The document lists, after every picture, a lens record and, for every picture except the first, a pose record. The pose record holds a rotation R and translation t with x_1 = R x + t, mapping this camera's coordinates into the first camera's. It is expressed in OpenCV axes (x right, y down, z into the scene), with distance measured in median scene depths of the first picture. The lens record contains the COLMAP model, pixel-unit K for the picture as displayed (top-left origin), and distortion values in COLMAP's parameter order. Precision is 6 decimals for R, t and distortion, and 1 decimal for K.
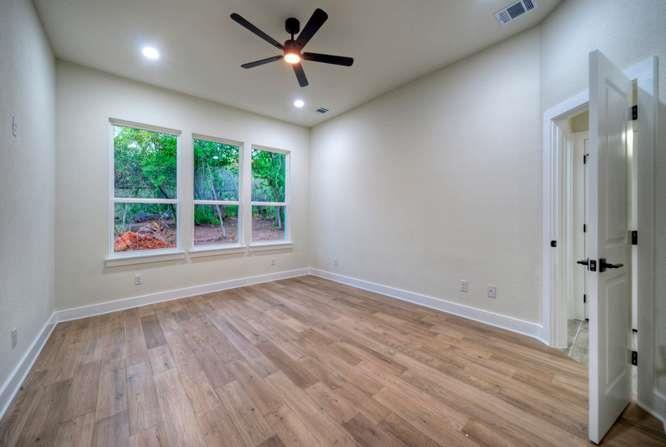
lens RADIAL K [[252.0, 0, 325.6], [0, 252.0, 213.6], [0, 0, 1]] dist [-0.000753, 0.002393]
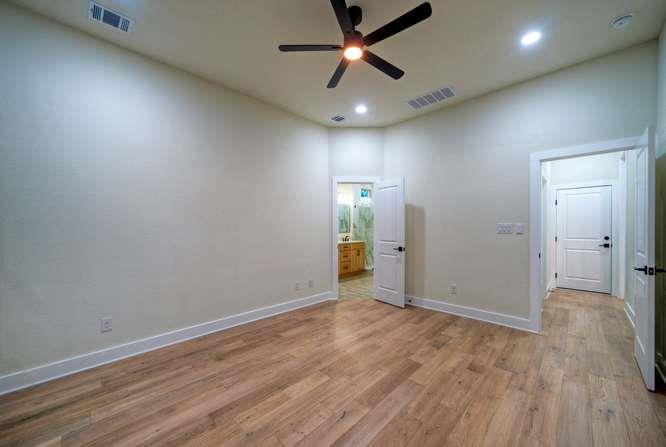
lens RADIAL K [[252.0, 0, 333.8], [0, 252.0, 229.0], [0, 0, 1]] dist [-0.000753, 0.002393]
pose [[-0.111486, 0.012085, 0.993693, -0.905232], [-0.012316, 0.999832, -0.013541, 0.002539], [-0.993690, -0.013748, -0.111318, 1.070592]]
